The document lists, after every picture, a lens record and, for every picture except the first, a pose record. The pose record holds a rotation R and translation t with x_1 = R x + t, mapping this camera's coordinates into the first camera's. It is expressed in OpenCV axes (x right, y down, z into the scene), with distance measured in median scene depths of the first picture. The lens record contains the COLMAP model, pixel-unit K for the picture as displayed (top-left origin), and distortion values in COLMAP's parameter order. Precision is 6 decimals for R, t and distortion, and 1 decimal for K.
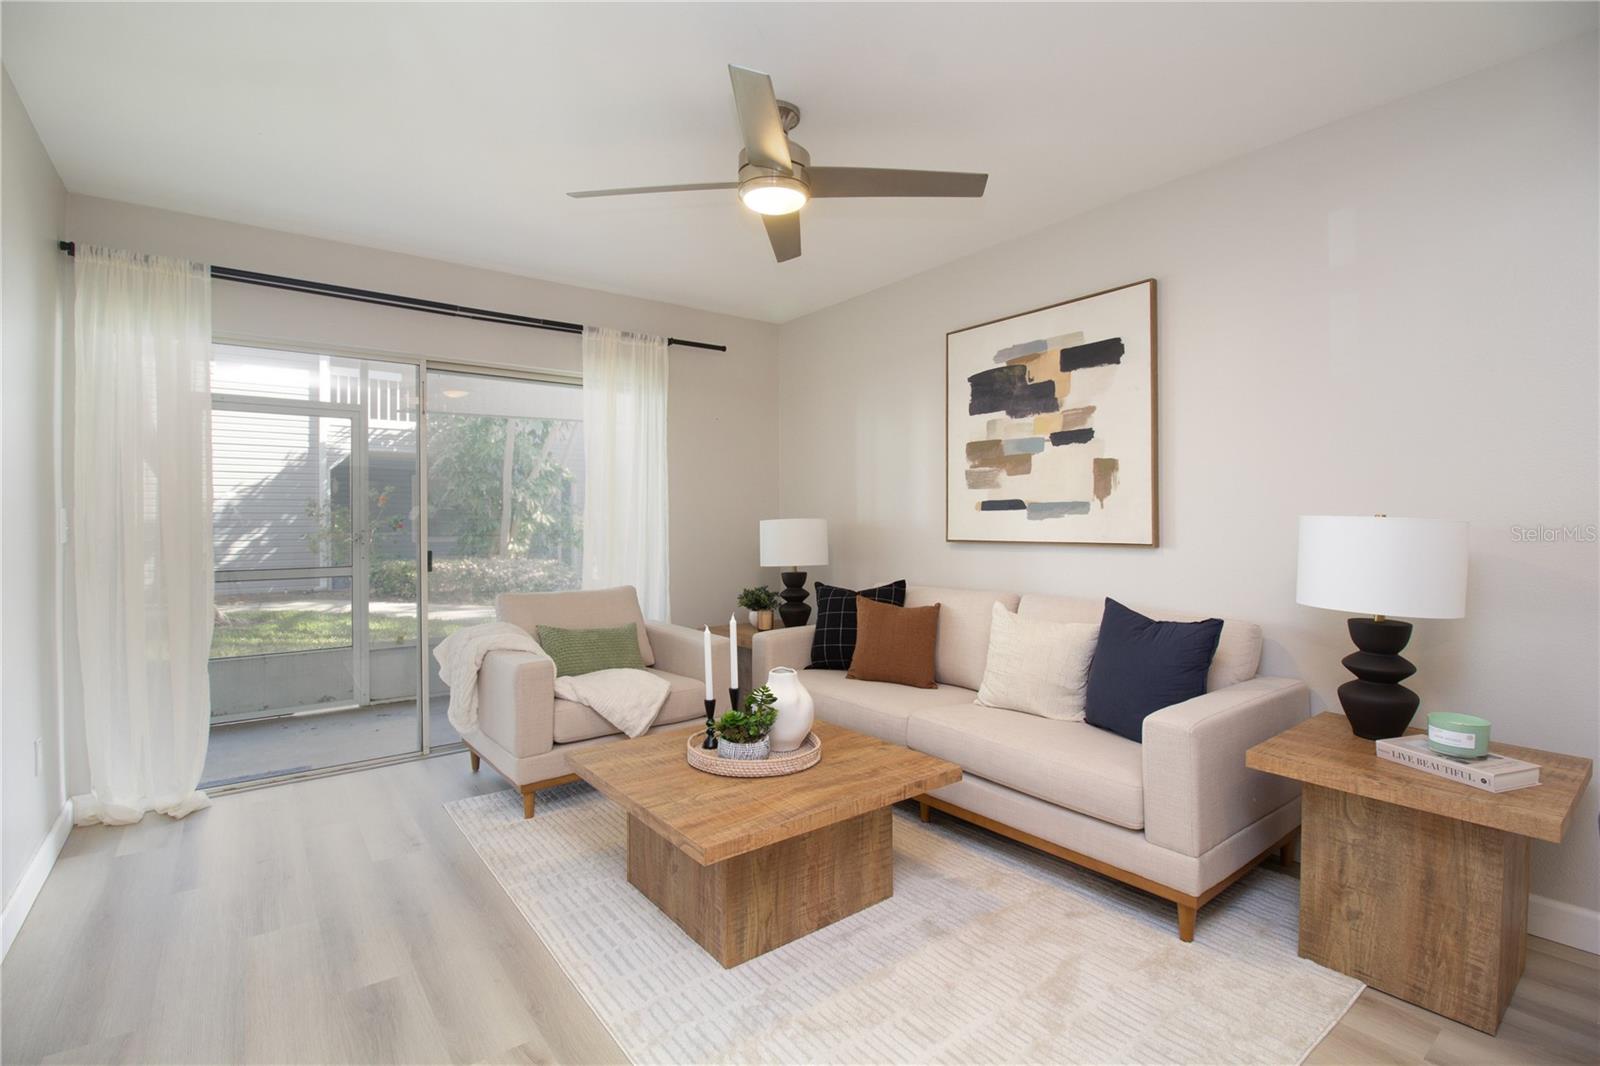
lens RADIAL K [[742.2, 0, 797.5], [0, 742.2, 520.8], [0, 0, 1]] dist [0.009902, -0.018909]
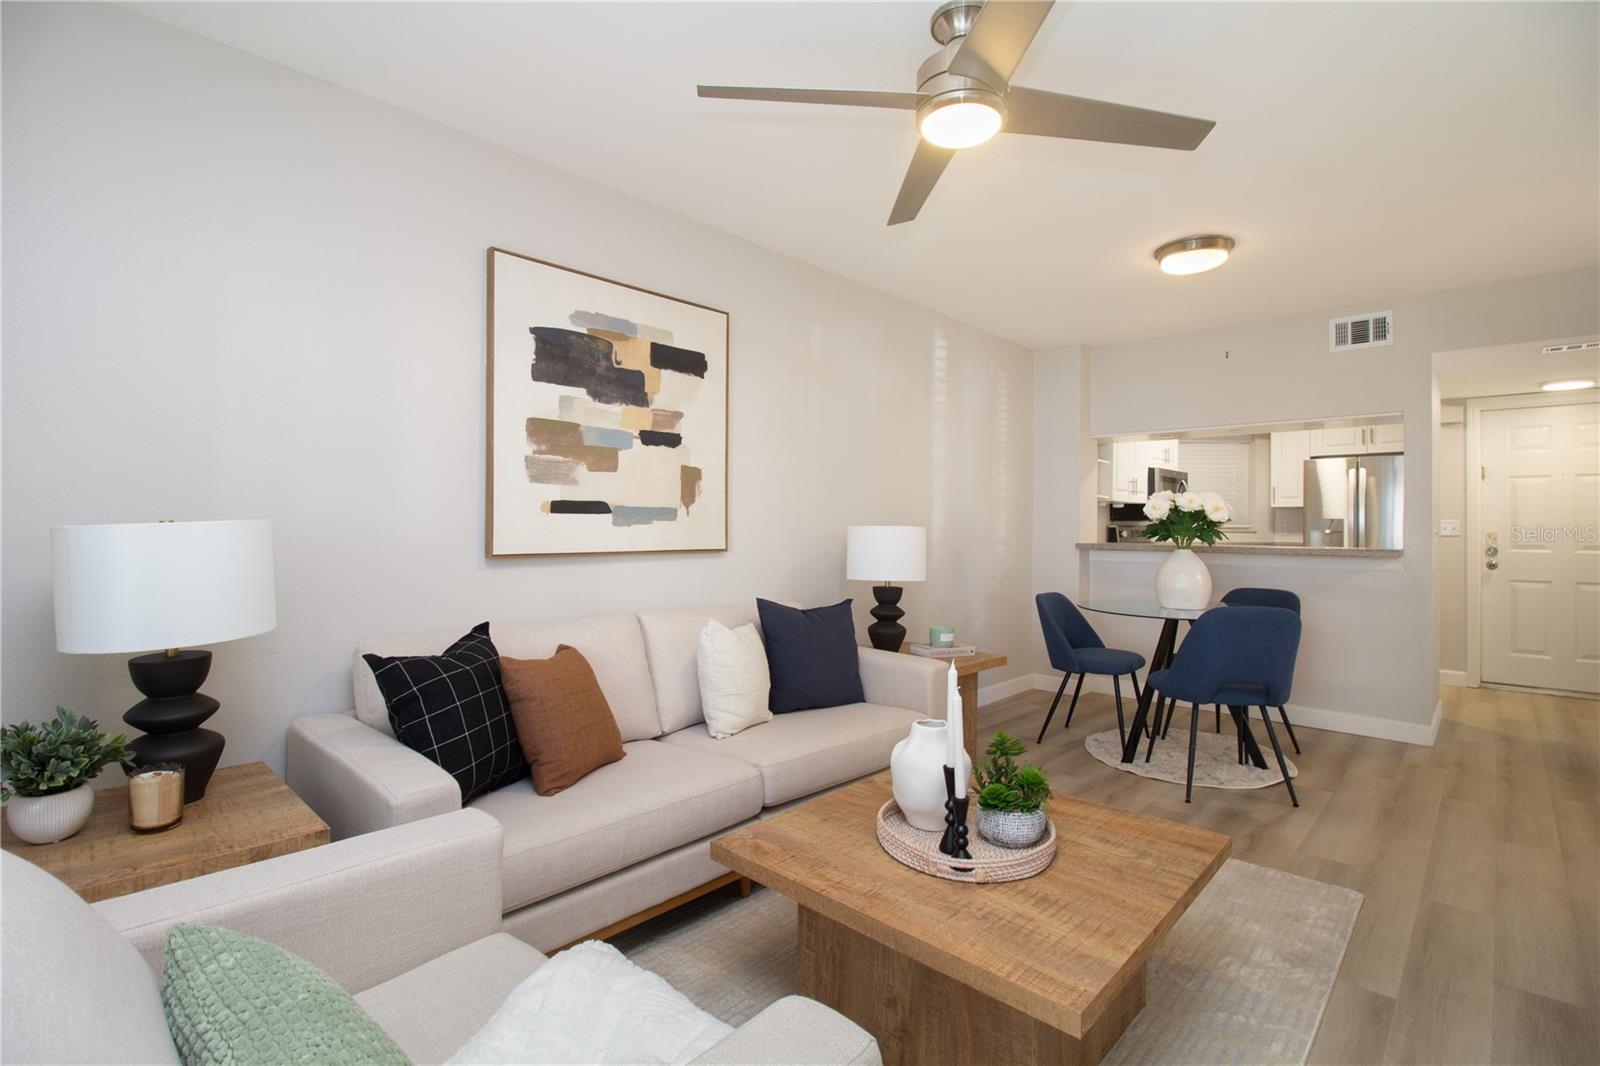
lens RADIAL K [[742.2, 0, 797.5], [0, 742.2, 520.8], [0, 0, 1]] dist [0.009902, -0.018909]
pose [[-0.166104, 0.011293, 0.986044, -0.557048], [-0.004131, 0.999918, -0.012147, 0.002074], [-0.986100, -0.006091, -0.166044, 0.929499]]
